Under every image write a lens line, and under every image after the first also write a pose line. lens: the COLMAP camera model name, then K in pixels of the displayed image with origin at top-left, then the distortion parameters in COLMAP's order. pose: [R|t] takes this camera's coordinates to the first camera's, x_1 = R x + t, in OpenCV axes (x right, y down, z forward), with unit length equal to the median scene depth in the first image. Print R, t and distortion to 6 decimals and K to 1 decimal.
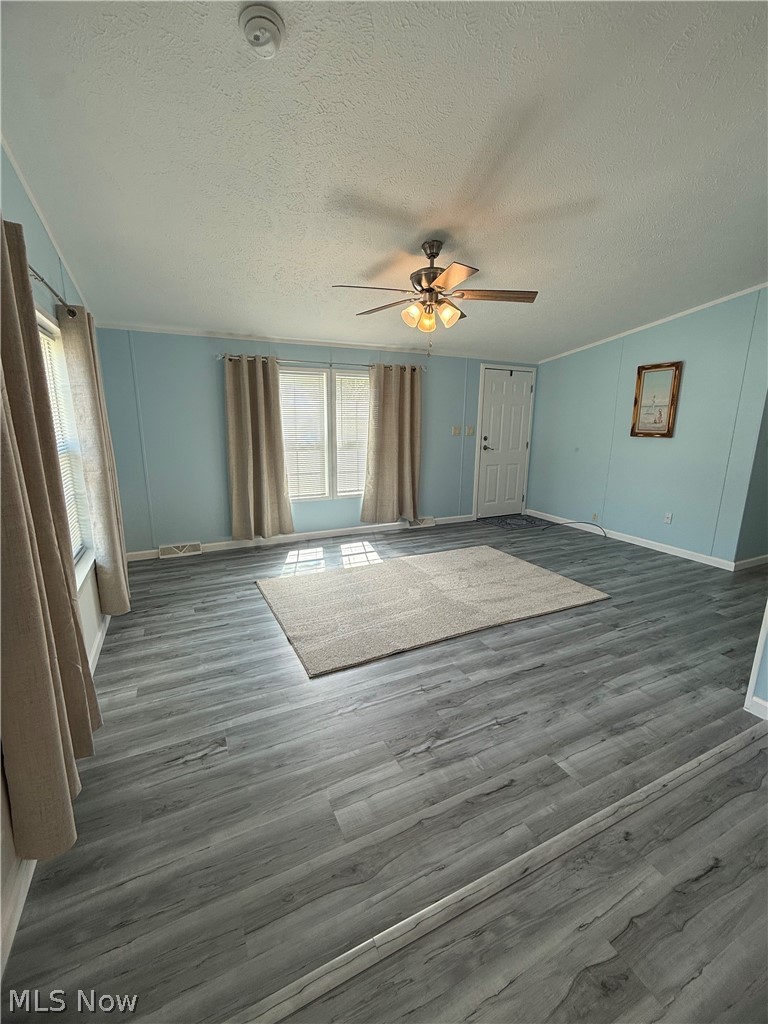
lens RADIAL K [[428.9, 0, 384.0], [0, 428.9, 512.0], [0, 0, 1]] dist [0.002059, 0.000291]
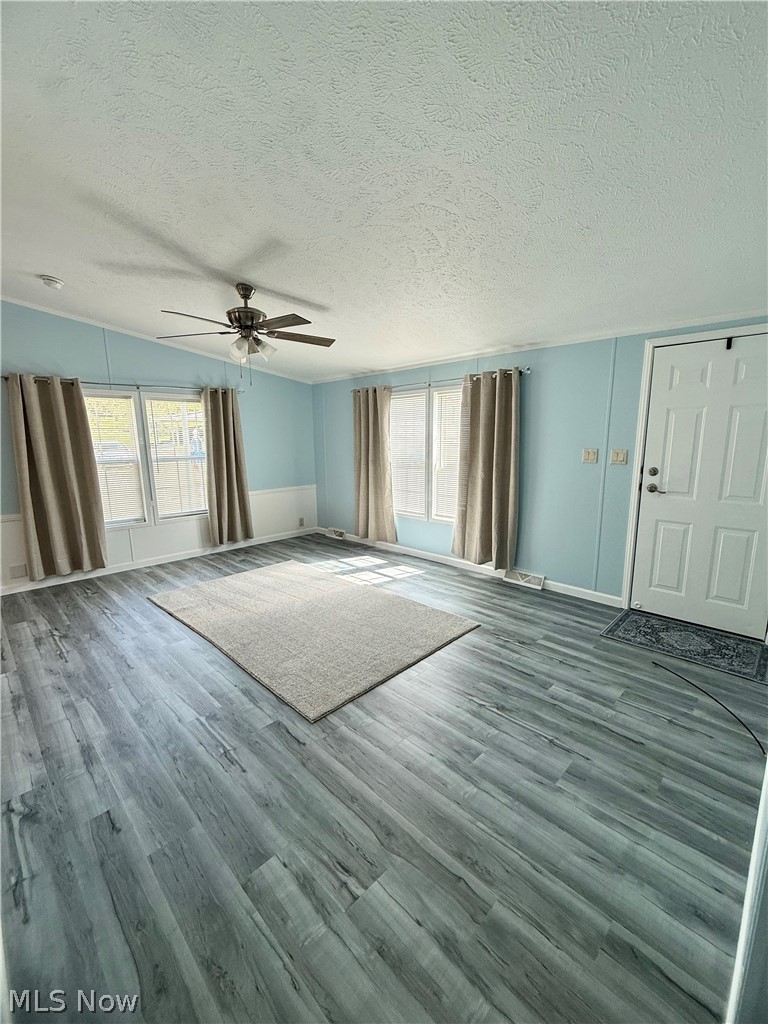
lens RADIAL K [[428.9, 0, 384.0], [0, 428.9, 512.0], [0, 0, 1]] dist [0.002059, 0.000291]
pose [[0.328165, 0.156207, -0.931616, 1.111769], [-0.188688, 0.977197, 0.097383, -0.186265], [0.925583, 0.143827, 0.350156, 0.838581]]
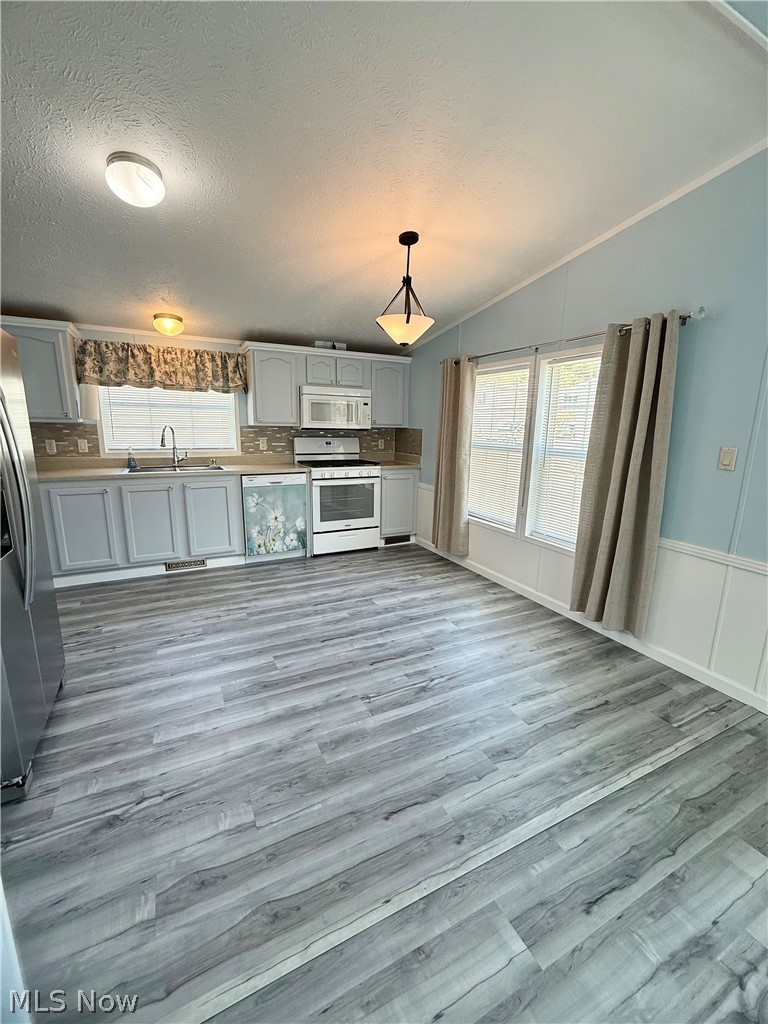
lens RADIAL K [[428.9, 0, 384.0], [0, 428.9, 512.0], [0, 0, 1]] dist [0.002059, 0.000291]
pose [[-0.999418, -0.021730, -0.026312, 0.337889], [-0.030501, 0.914589, 0.403234, -0.143541], [0.015303, 0.403801, -0.914719, 0.688503]]
